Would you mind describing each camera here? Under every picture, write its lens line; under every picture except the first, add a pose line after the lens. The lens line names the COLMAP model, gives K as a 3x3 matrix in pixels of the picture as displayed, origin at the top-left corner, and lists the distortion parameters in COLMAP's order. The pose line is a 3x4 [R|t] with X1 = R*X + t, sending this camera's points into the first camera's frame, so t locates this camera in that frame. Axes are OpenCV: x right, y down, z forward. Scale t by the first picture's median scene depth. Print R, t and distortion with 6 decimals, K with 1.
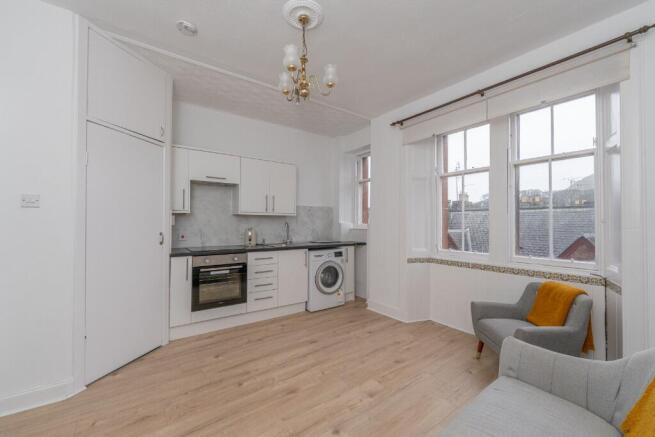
lens RADIAL K [[265.5, 0, 328.1], [0, 265.5, 220.0], [0, 0, 1]] dist [0.001238, 0.000016]
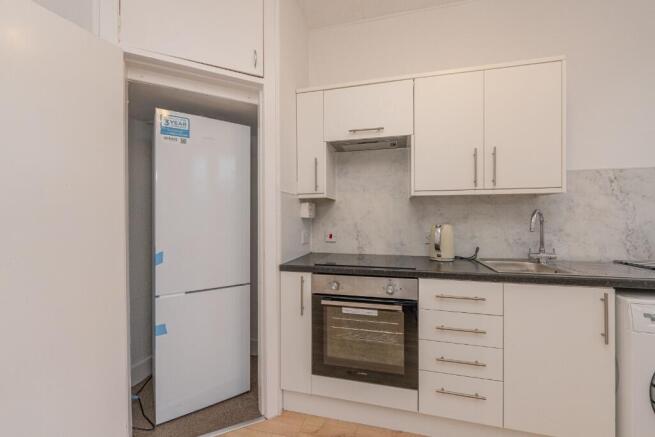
lens RADIAL K [[265.5, 0, 326.7], [0, 265.5, 219.5], [0, 0, 1]] dist [0.001238, 0.000016]
pose [[0.644870, -0.004054, -0.764281, -0.059312], [0.011457, 0.999925, 0.004364, 0.019357], [0.764206, -0.011570, 0.644868, 0.570769]]
